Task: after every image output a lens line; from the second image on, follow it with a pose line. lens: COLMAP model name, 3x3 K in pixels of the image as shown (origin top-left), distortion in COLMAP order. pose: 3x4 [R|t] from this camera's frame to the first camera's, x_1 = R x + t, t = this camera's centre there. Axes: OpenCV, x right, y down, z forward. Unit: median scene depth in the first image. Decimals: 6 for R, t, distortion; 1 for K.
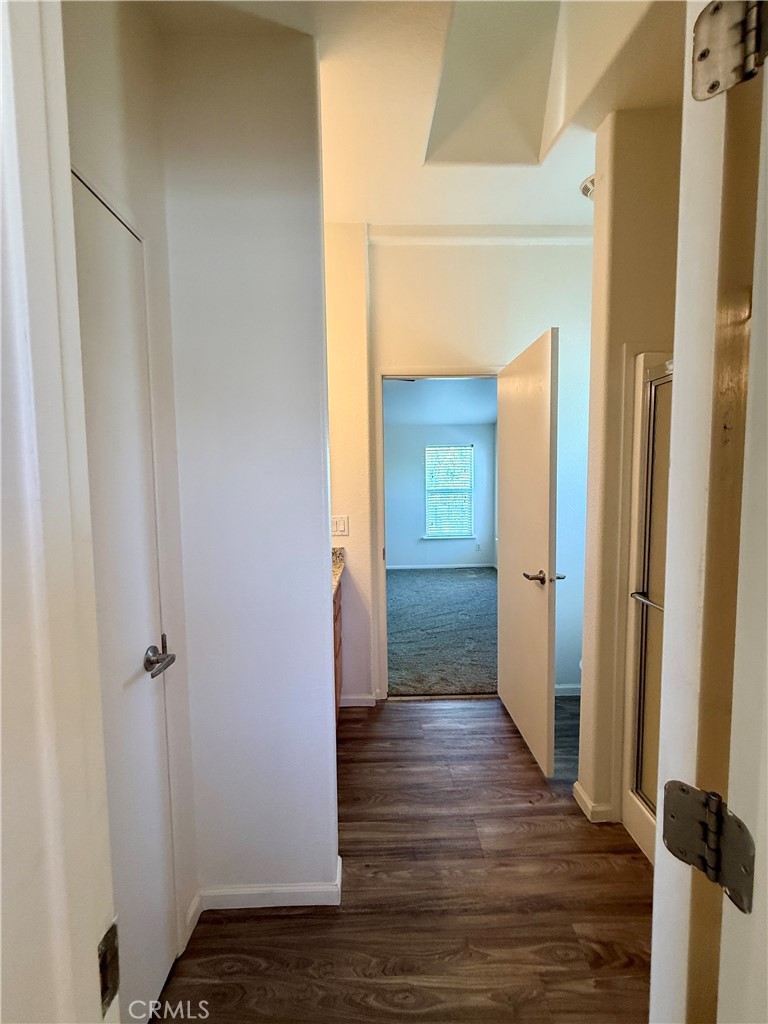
lens RADIAL K [[411.8, 0, 384.0], [0, 411.8, 512.0], [0, 0, 1]] dist [0.000952, 0.000050]
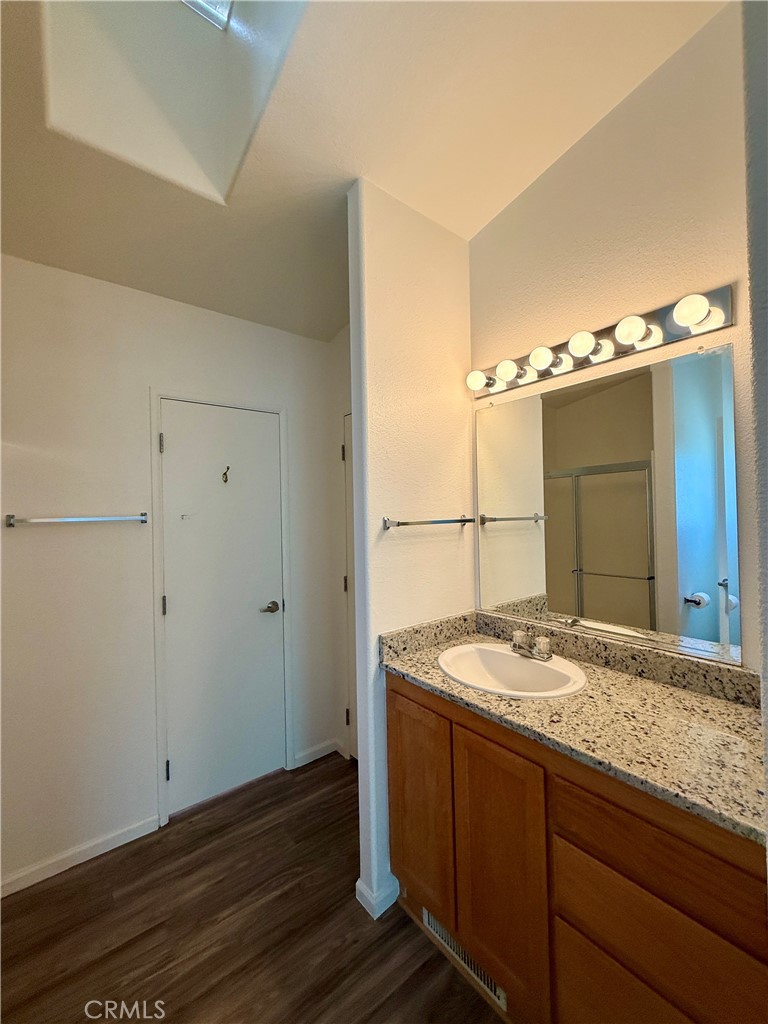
lens RADIAL K [[411.8, 0, 384.0], [0, 411.8, 512.0], [0, 0, 1]] dist [0.000952, 0.000050]
pose [[-0.800396, 0.028492, -0.598794, 0.494171], [-0.014601, 0.997647, 0.066988, -0.188851], [0.599294, 0.062360, -0.798097, 1.939063]]
